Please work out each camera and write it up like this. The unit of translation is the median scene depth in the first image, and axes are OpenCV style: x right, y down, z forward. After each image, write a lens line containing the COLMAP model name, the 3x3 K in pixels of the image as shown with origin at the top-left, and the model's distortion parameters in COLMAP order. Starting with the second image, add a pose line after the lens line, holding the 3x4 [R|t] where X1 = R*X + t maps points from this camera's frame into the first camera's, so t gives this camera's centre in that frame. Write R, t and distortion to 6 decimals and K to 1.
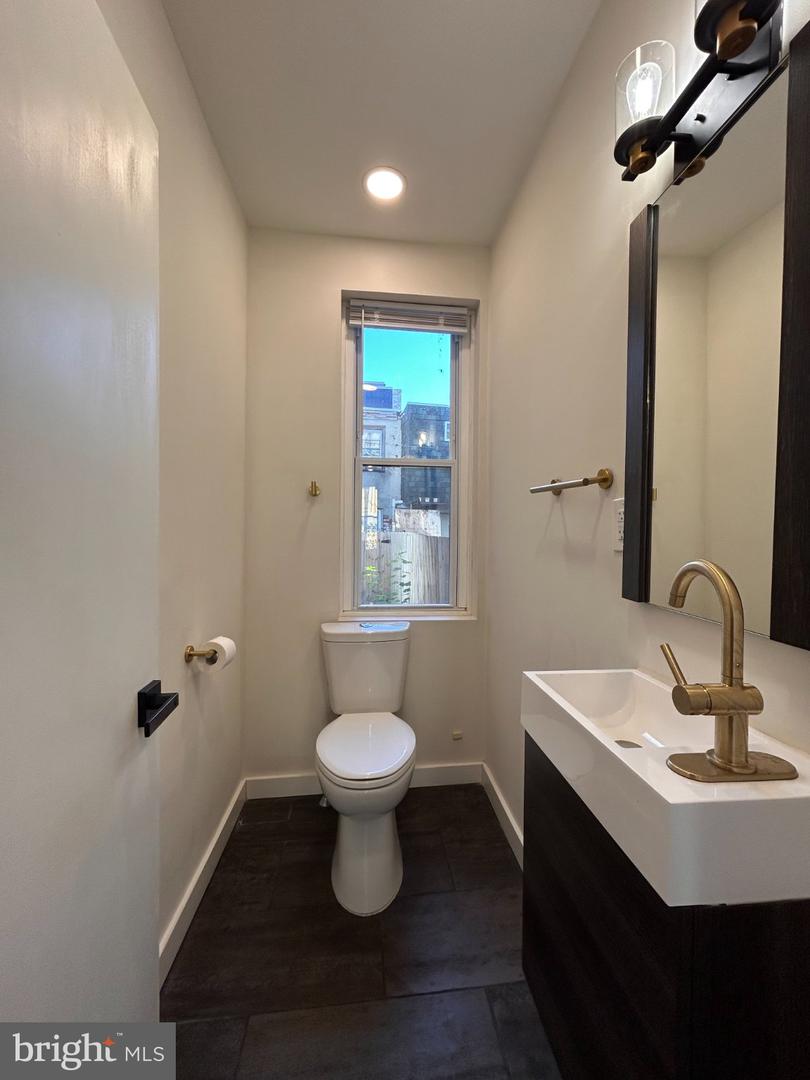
lens RADIAL K [[437.4, 0, 405.8], [0, 437.4, 537.4], [0, 0, 1]] dist [-0.000488, 0.000159]
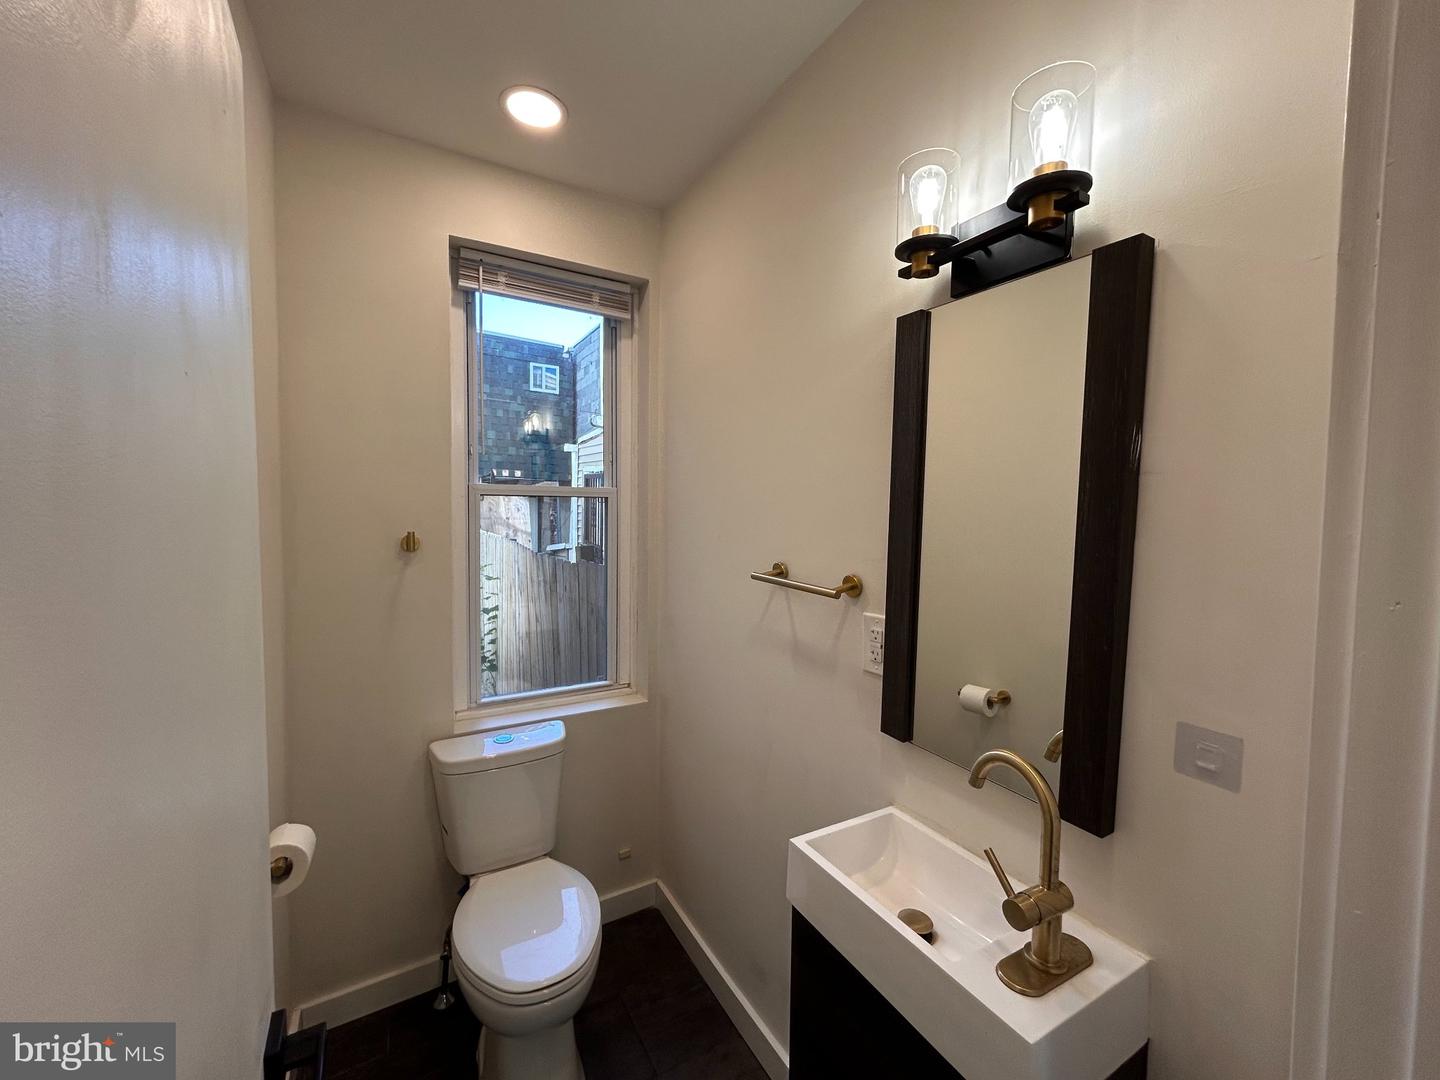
lens RADIAL K [[583.1, 0, 715.0], [0, 583.1, 535.9], [0, 0, 1]] dist [-0.000488, 0.000159]
pose [[0.913225, -0.020506, 0.406940, -0.146098], [0.001445, 0.998890, 0.047092, -0.156607], [-0.407454, -0.042417, 0.912240, 0.026140]]
